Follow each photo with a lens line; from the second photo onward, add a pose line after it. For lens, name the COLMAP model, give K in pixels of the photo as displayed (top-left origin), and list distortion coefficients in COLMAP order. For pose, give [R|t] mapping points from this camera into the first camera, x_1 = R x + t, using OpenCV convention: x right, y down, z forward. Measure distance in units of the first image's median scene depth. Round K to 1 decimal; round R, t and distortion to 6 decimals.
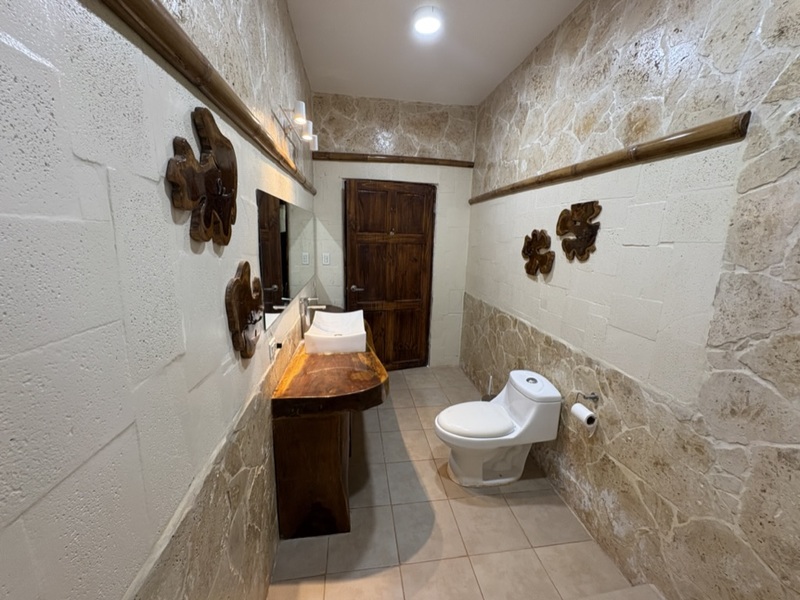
lens RADIAL K [[314.4, 0, 400.6], [0, 314.4, 299.7], [0, 0, 1]] dist [0.001423, -0.000188]
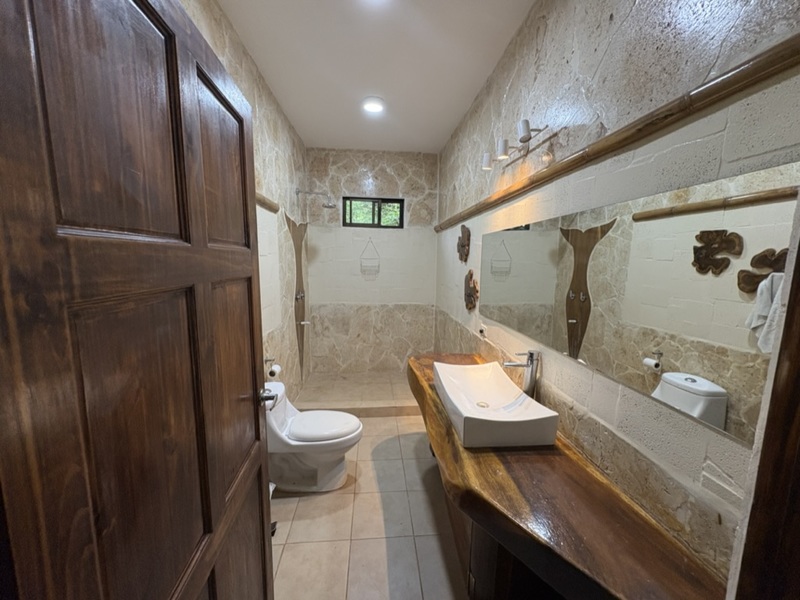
lens RADIAL K [[314.4, 0, 399.9], [0, 314.4, 300.1], [0, 0, 1]] dist [0.001423, -0.000188]
pose [[-0.996985, -0.049519, 0.059745, -0.063495], [-0.027446, 0.945178, 0.325399, -0.394745], [-0.072583, 0.322778, -0.943687, 2.001314]]
